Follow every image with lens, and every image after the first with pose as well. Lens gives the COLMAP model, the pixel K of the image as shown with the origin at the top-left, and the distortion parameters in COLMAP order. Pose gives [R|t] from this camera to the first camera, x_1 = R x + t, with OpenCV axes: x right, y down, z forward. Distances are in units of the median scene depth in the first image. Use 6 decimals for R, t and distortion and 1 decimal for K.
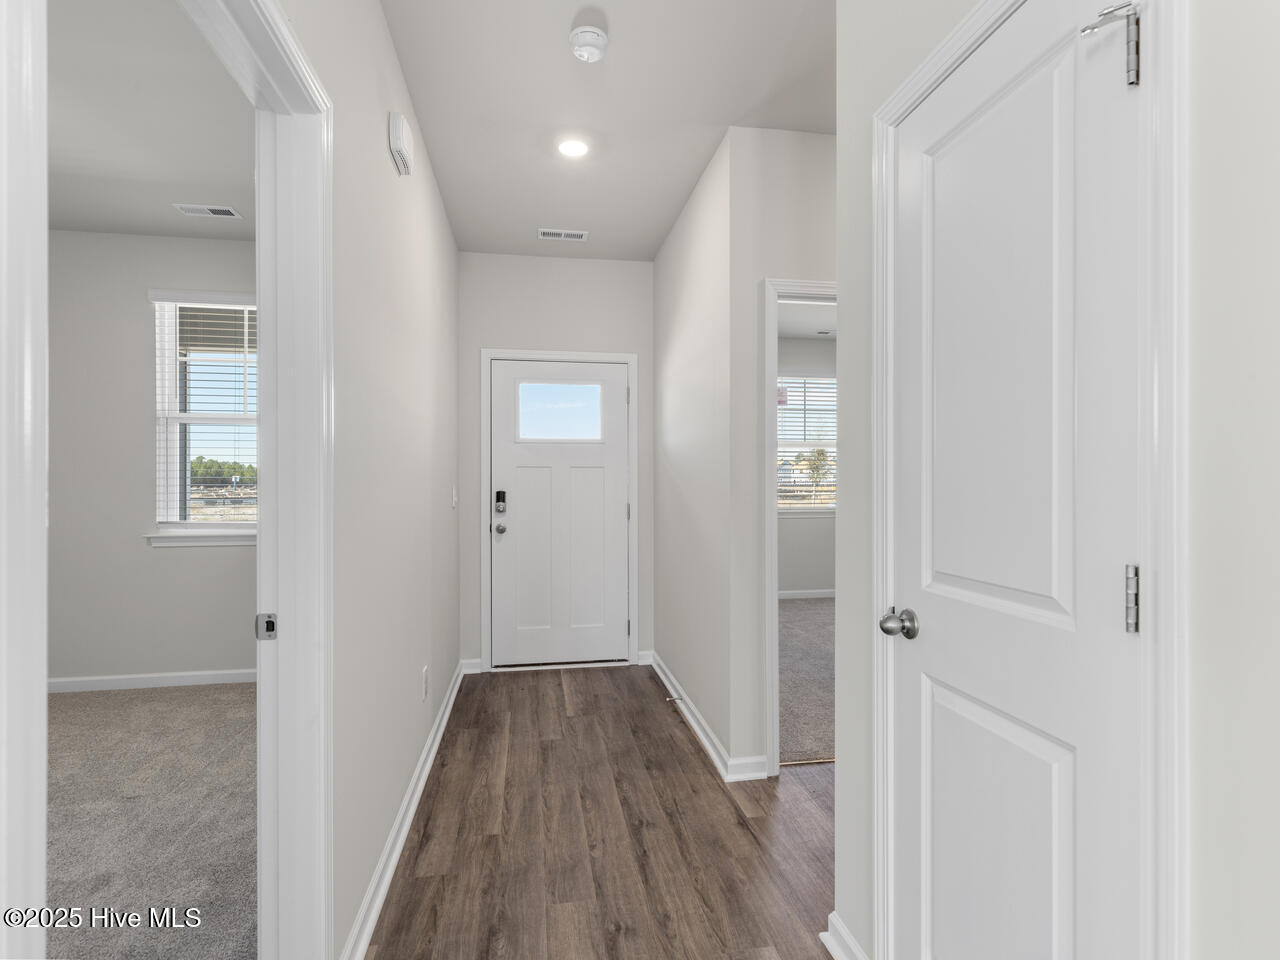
lens RADIAL K [[651.1, 0, 640.0], [0, 651.1, 477.3], [0, 0, 1]] dist [0.007758, -0.001309]
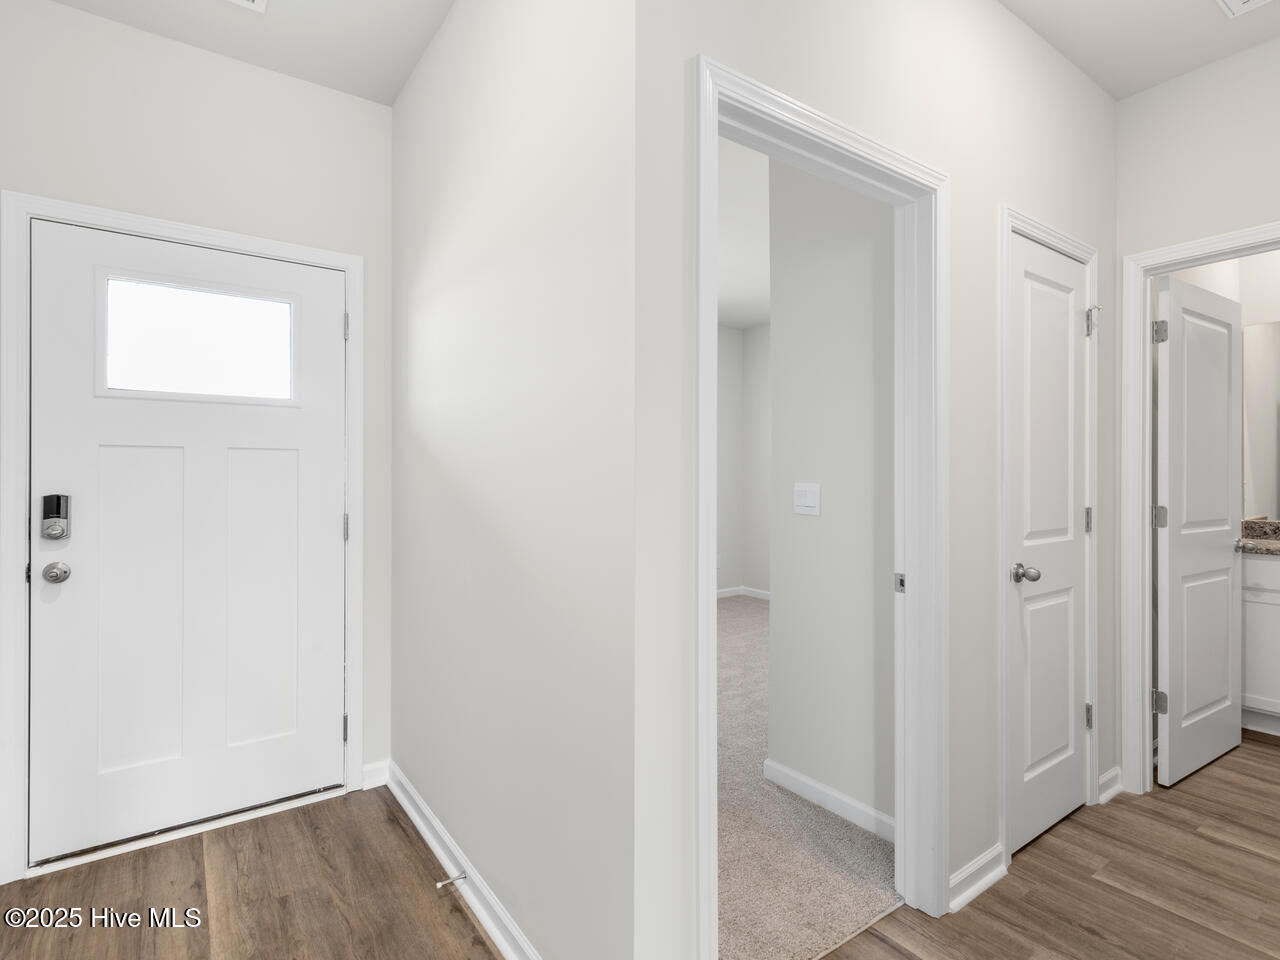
lens RADIAL K [[651.1, 0, 640.0], [0, 651.1, 477.3], [0, 0, 1]] dist [0.007758, -0.001309]
pose [[0.899430, 0.003585, 0.437051, -0.038768], [-0.006267, 0.999969, 0.004695, 0.003333], [-0.437021, -0.006962, 0.899424, 0.394307]]
